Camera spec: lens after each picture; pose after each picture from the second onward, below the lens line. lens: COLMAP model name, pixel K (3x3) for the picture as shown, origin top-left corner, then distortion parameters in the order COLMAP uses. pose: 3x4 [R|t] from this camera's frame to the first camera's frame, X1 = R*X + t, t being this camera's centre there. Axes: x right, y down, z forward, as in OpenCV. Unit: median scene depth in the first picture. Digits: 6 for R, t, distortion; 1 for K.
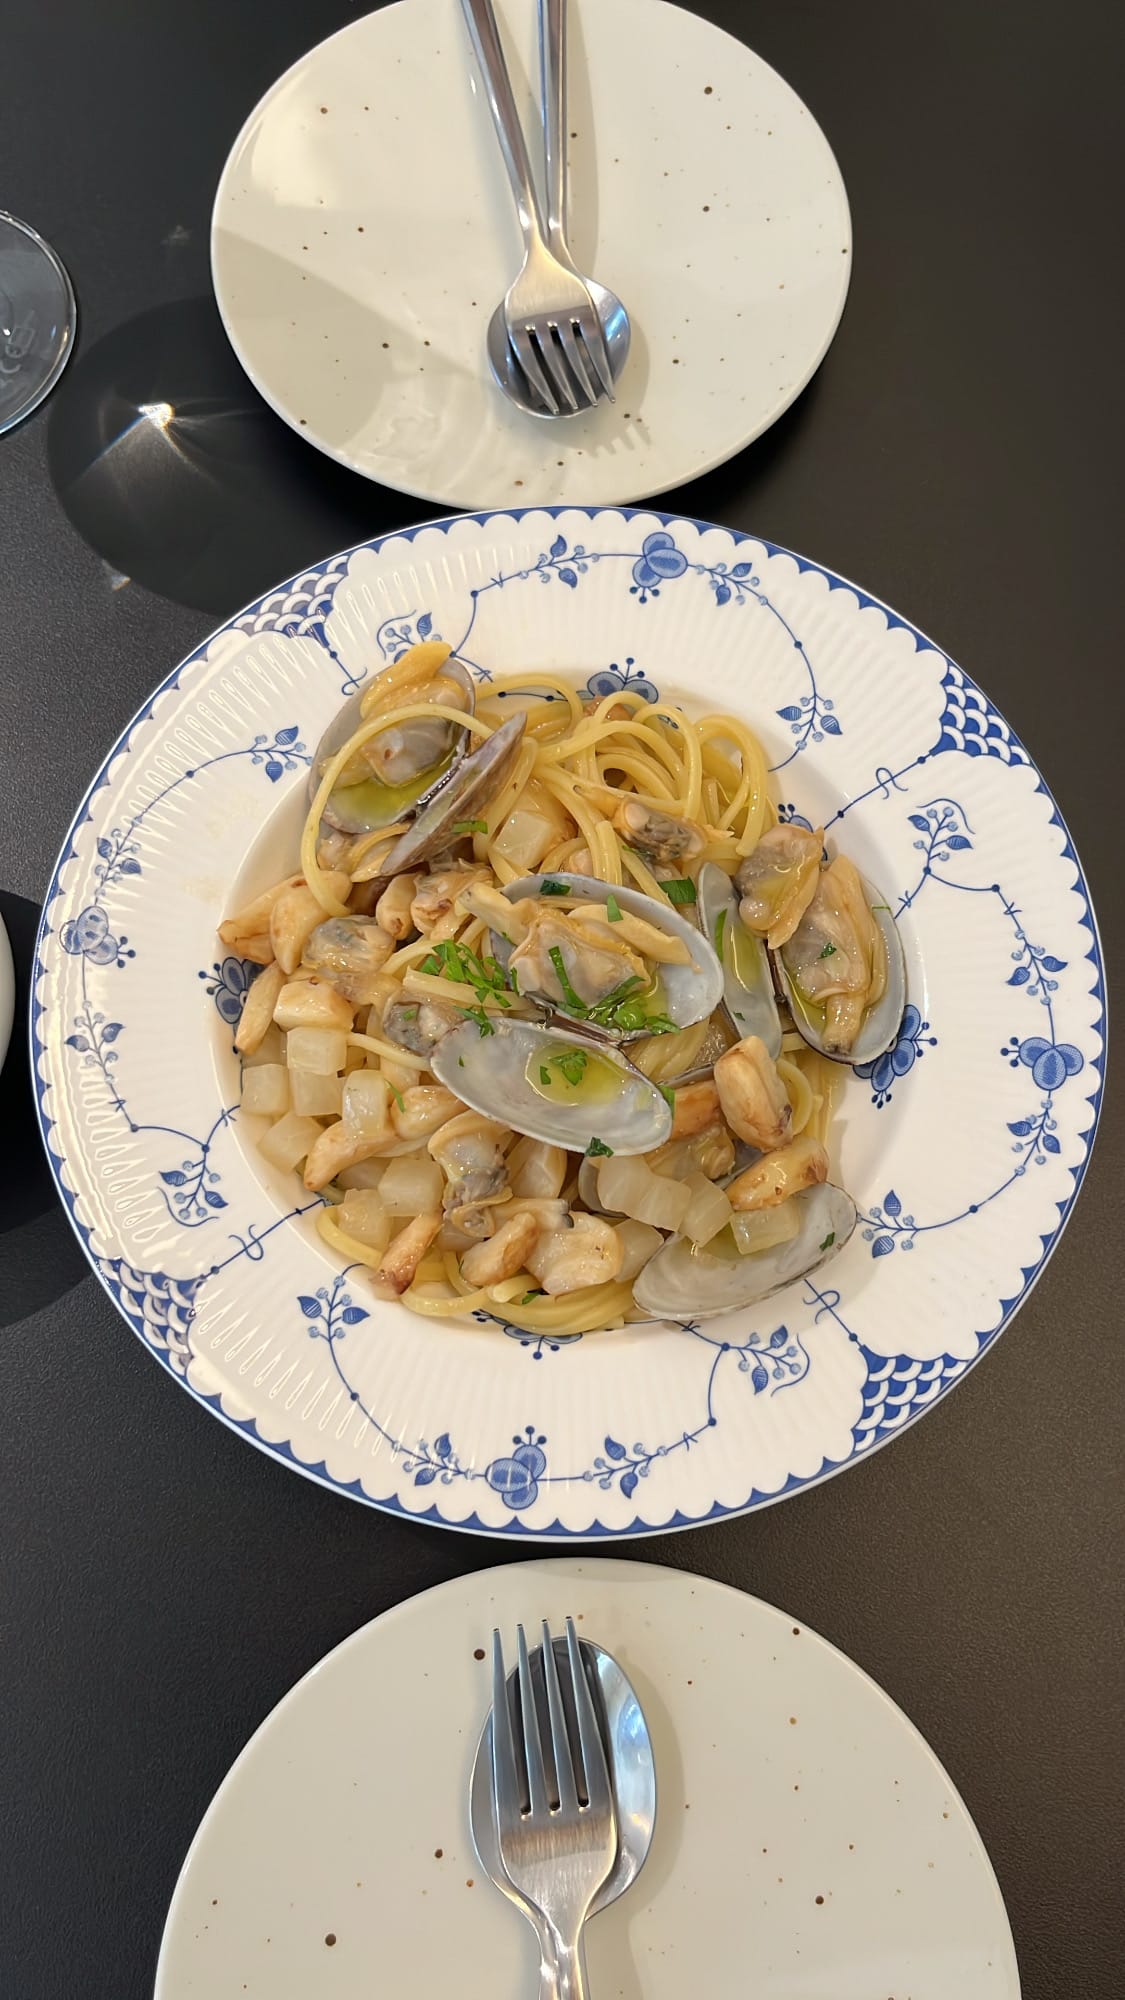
lens RADIAL K [[1595.9, 0, 562.5], [0, 1595.9, 1000.0], [0, 0, 1]] dist [0.099936, -0.159601]
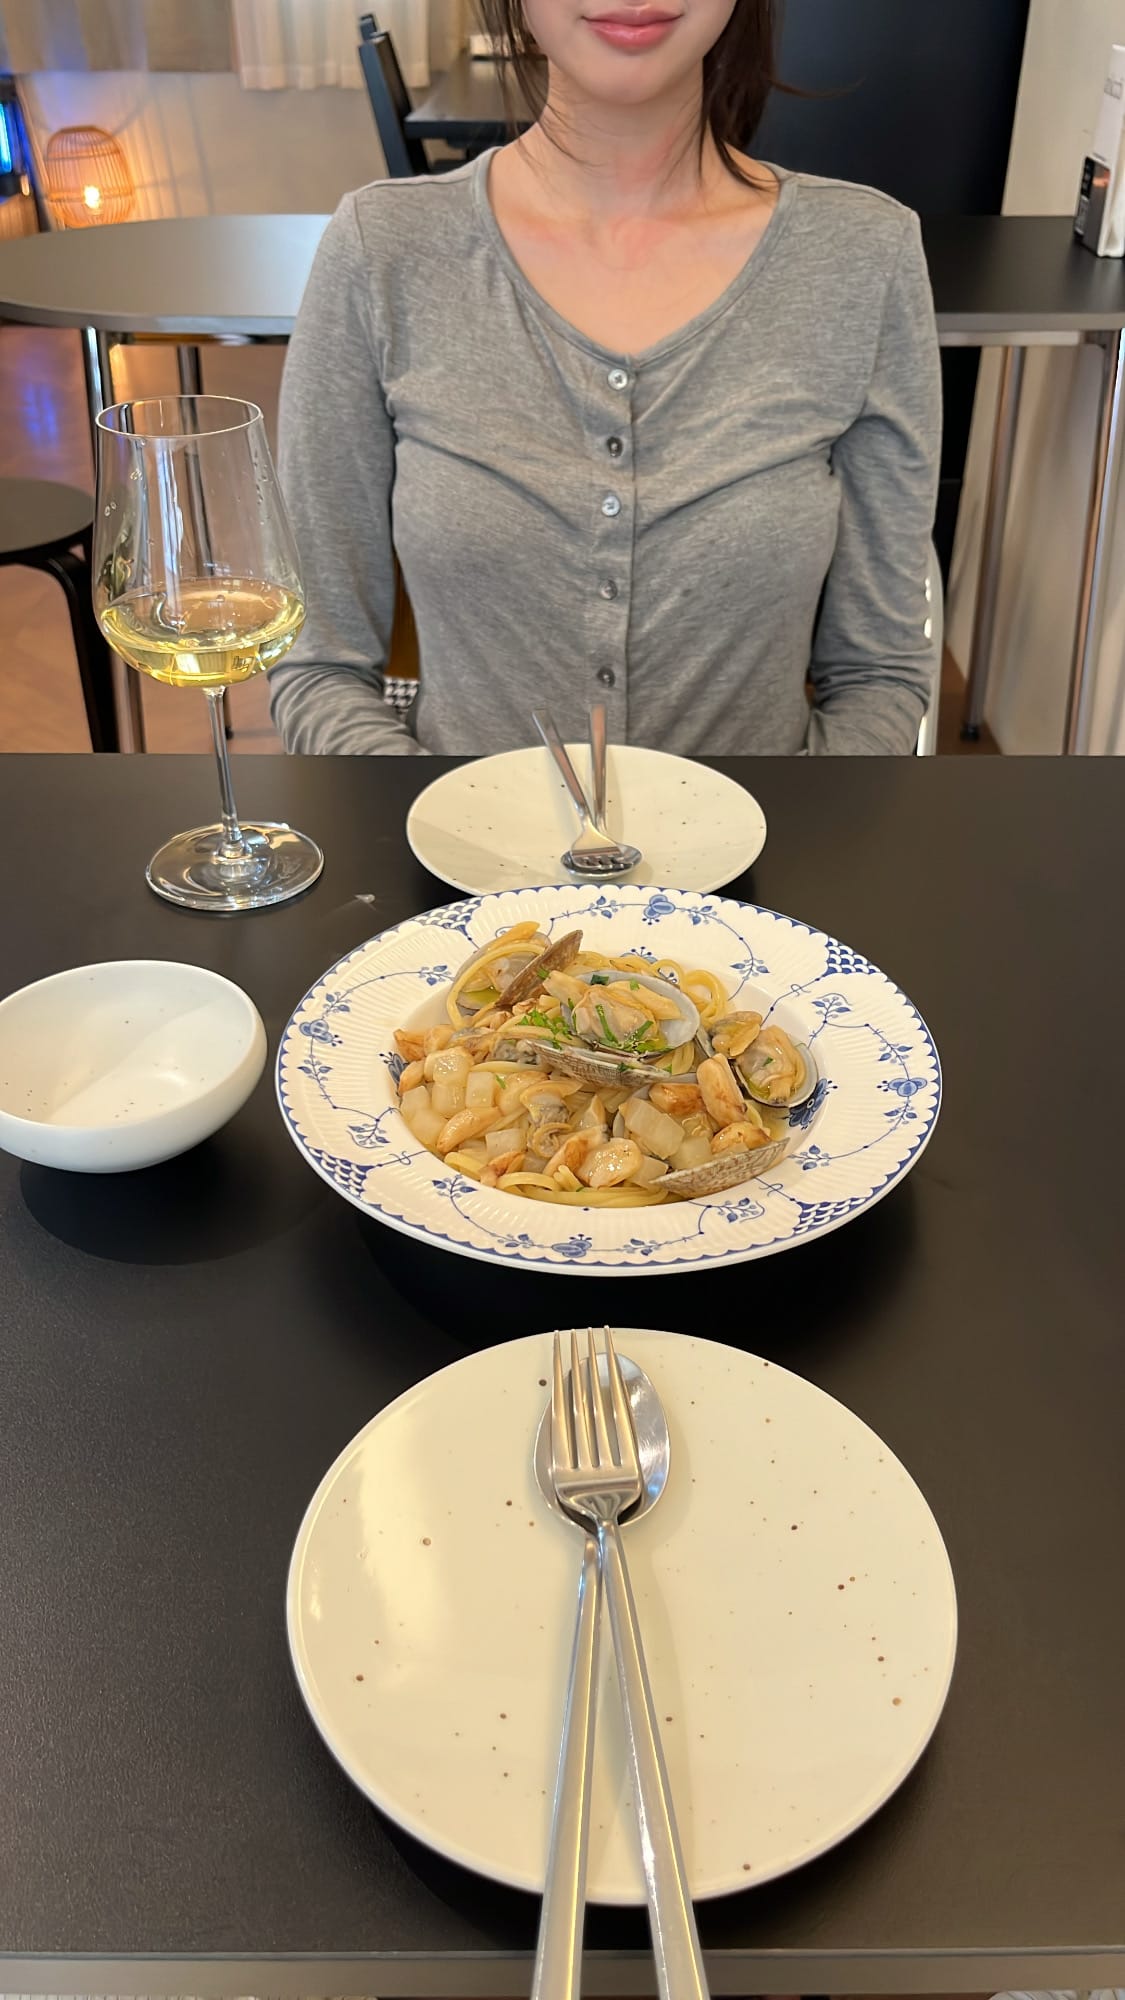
lens RADIAL K [[1570.7, 0, 562.5], [0, 1570.7, 1000.0], [0, 0, 1]] dist [0.175812, -0.000270]
pose [[0.999725, 0.013998, -0.018808, -0.011746], [-0.022793, 0.768228, -0.639770, 0.960981], [0.005493, 0.640023, 0.768336, -0.262932]]
